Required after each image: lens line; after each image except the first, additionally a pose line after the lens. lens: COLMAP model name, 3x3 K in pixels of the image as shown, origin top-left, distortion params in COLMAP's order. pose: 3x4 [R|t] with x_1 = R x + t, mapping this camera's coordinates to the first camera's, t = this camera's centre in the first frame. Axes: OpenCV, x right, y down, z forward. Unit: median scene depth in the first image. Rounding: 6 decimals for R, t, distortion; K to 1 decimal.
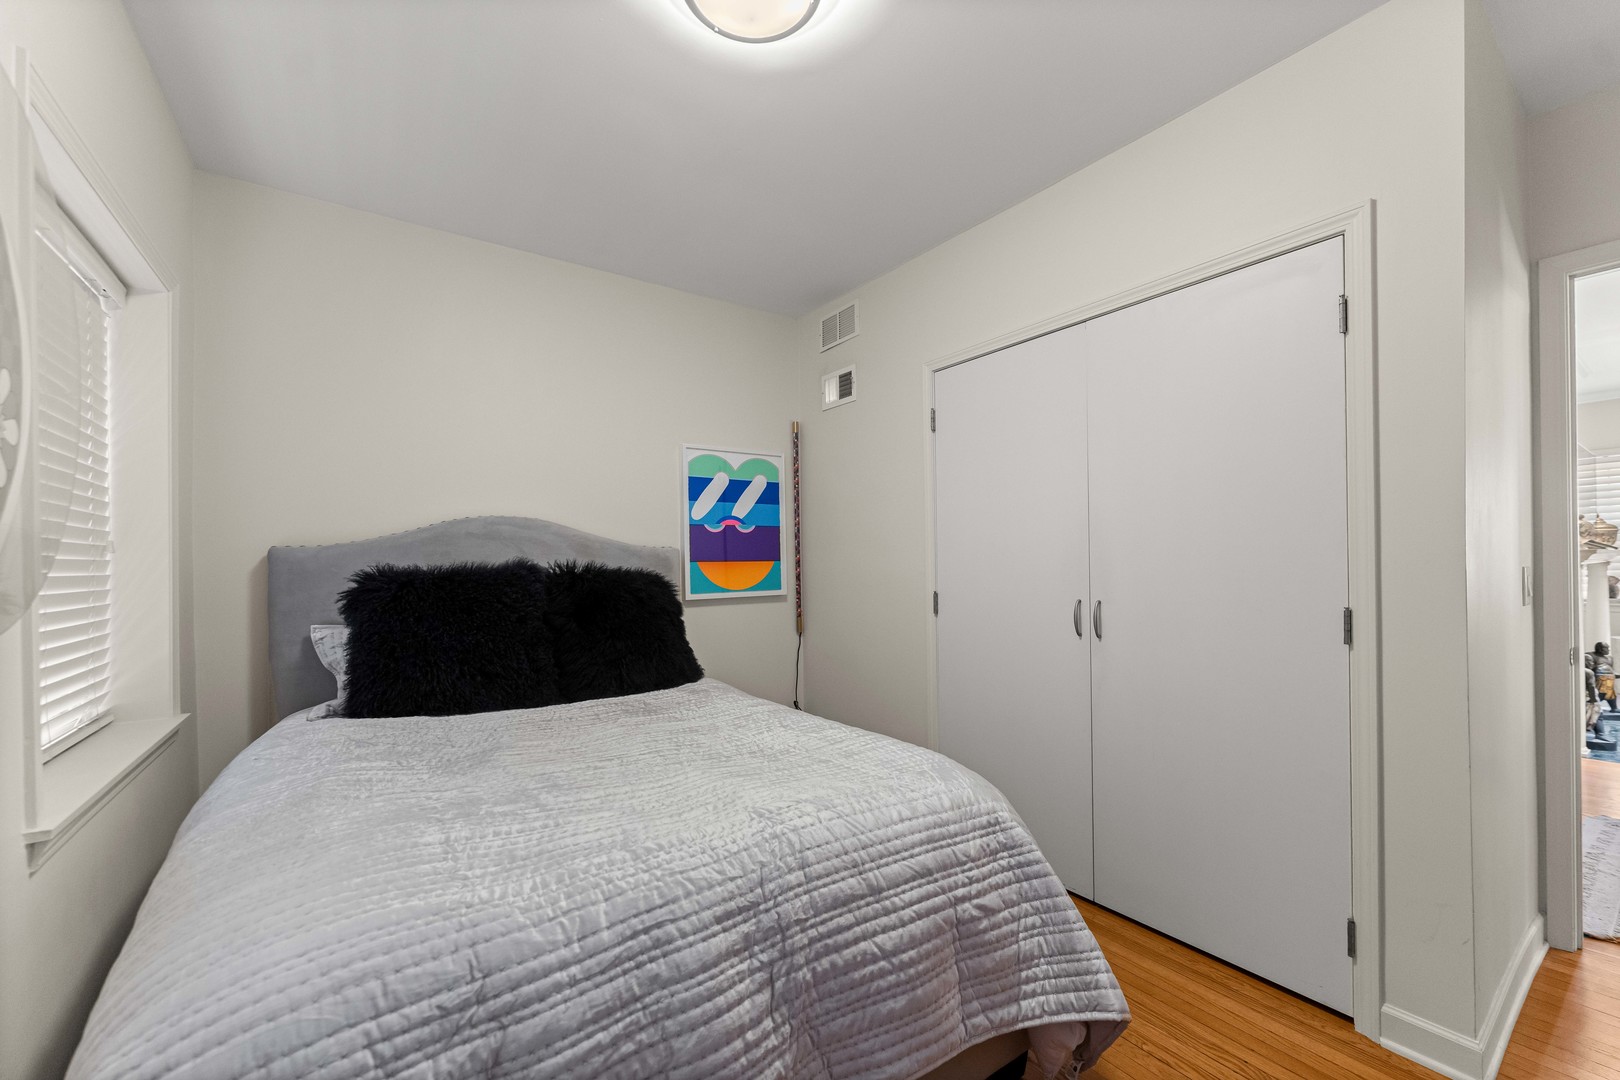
lens RADIAL K [[646.7, 0, 807.1], [0, 646.7, 546.5], [0, 0, 1]] dist [0.000206, -0.000021]
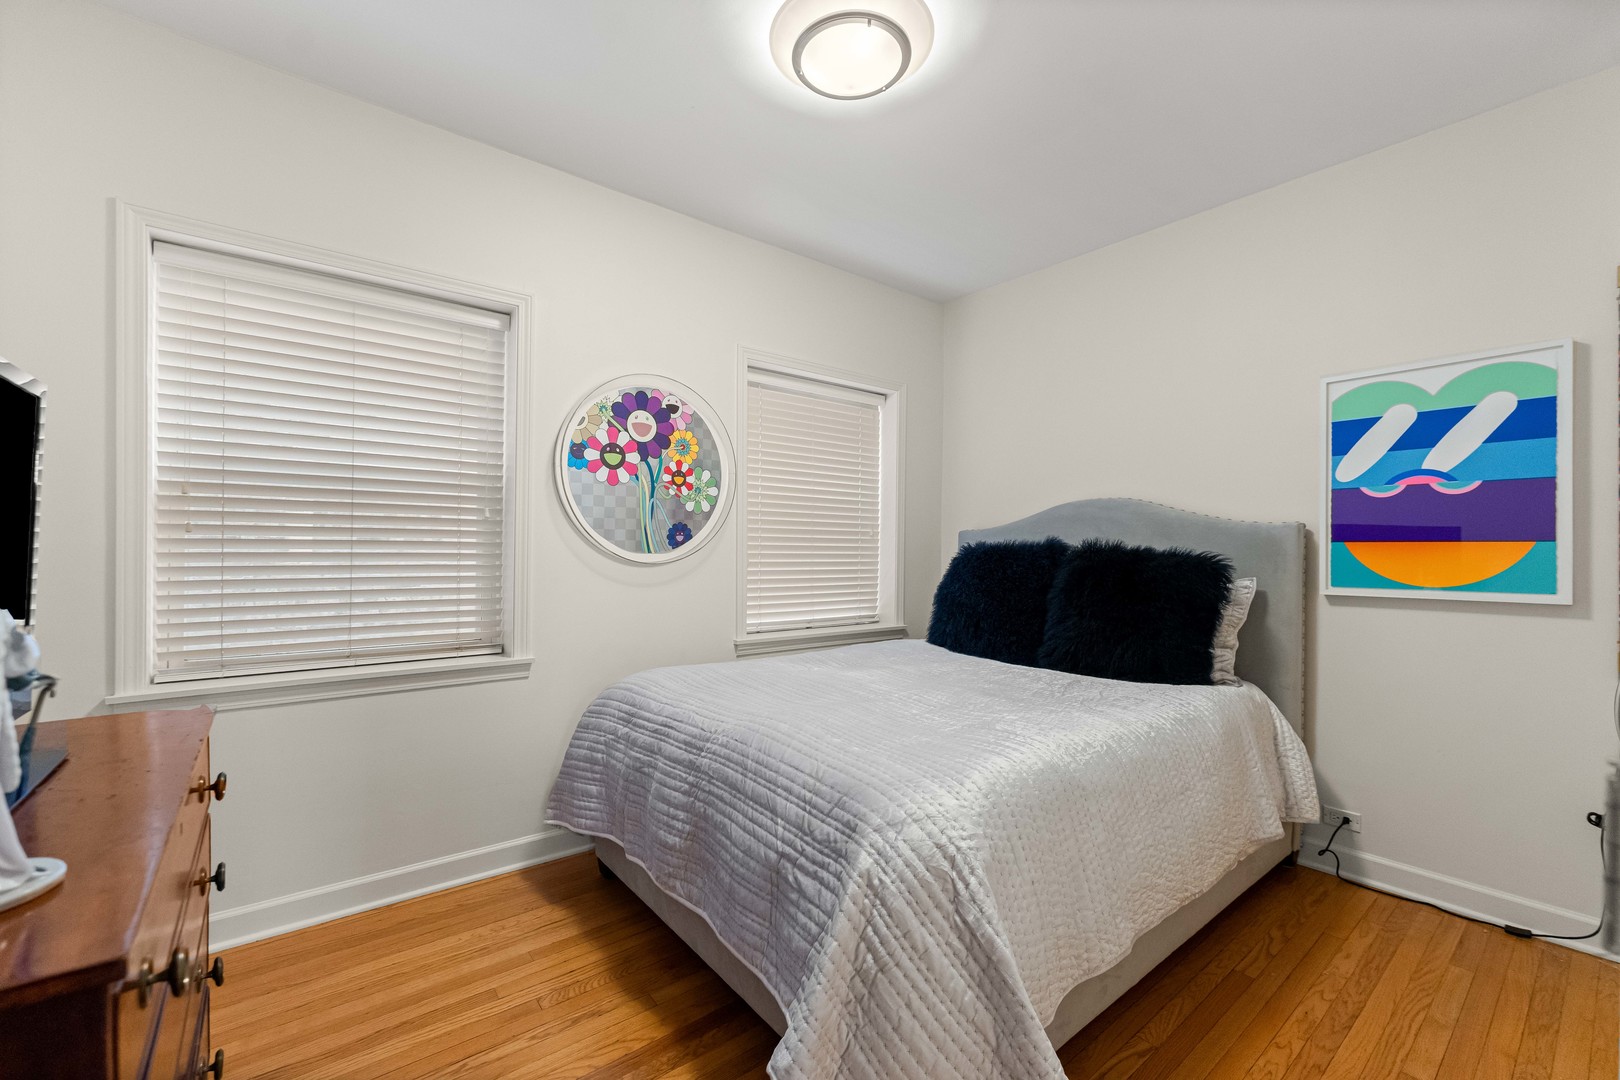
lens RADIAL K [[654.8, 0, 803.2], [0, 654.8, 528.0], [0, 0, 1]] dist [-0.000619, -0.000370]
pose [[0.064645, -0.022156, -0.997662, 0.493640], [0.015299, 0.999658, -0.021209, 0.014536], [0.997791, -0.013892, 0.064962, 0.365259]]
